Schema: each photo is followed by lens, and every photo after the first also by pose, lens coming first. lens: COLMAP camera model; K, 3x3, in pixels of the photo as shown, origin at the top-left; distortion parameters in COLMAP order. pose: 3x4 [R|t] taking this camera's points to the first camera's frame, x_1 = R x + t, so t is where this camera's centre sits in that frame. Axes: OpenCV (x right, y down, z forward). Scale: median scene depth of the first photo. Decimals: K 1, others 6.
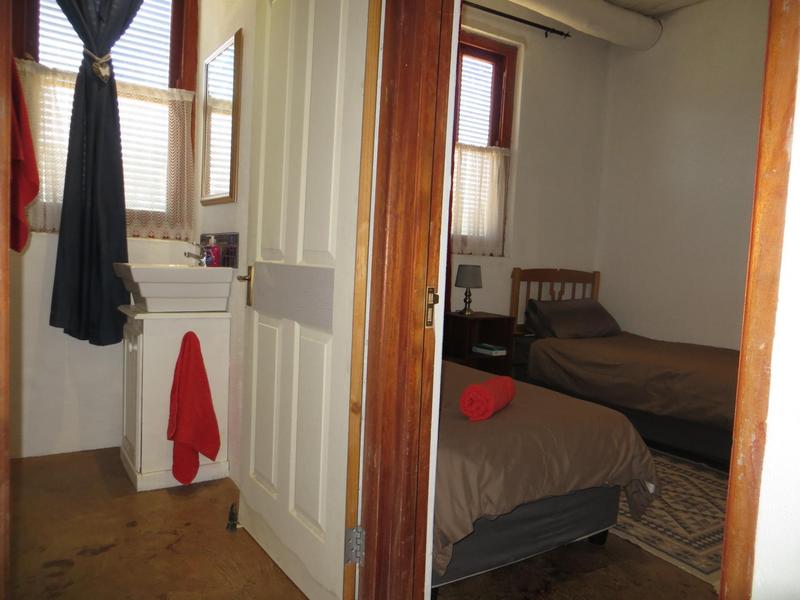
lens RADIAL K [[593.5, 0, 401.6], [0, 593.5, 301.3], [0, 0, 1]] dist [-0.020302, 0.002588]
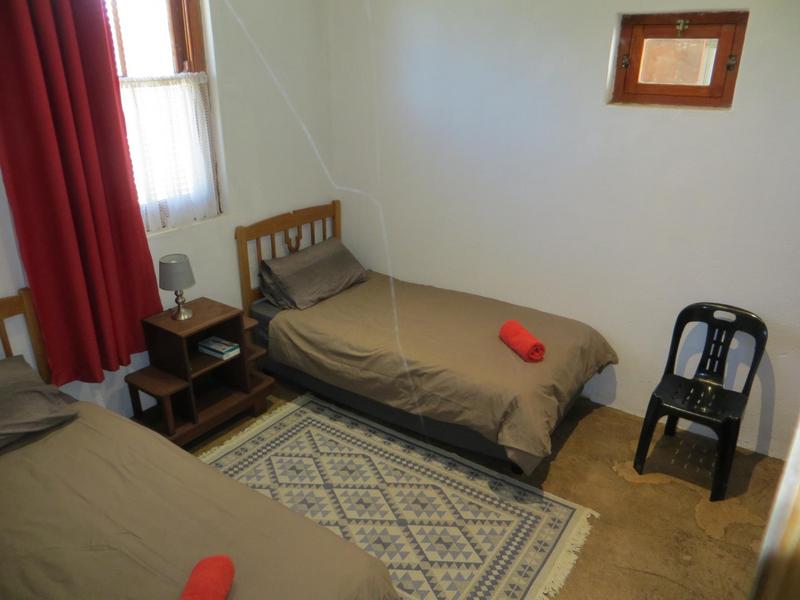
lens RADIAL K [[593.5, 0, 400.5], [0, 593.5, 305.1], [0, 0, 1]] dist [-0.020302, 0.002588]
pose [[0.919114, -0.189939, 0.345186, 0.097859], [0.071053, 0.941667, 0.328961, -0.213237], [-0.387533, -0.277826, 0.878995, 0.170717]]
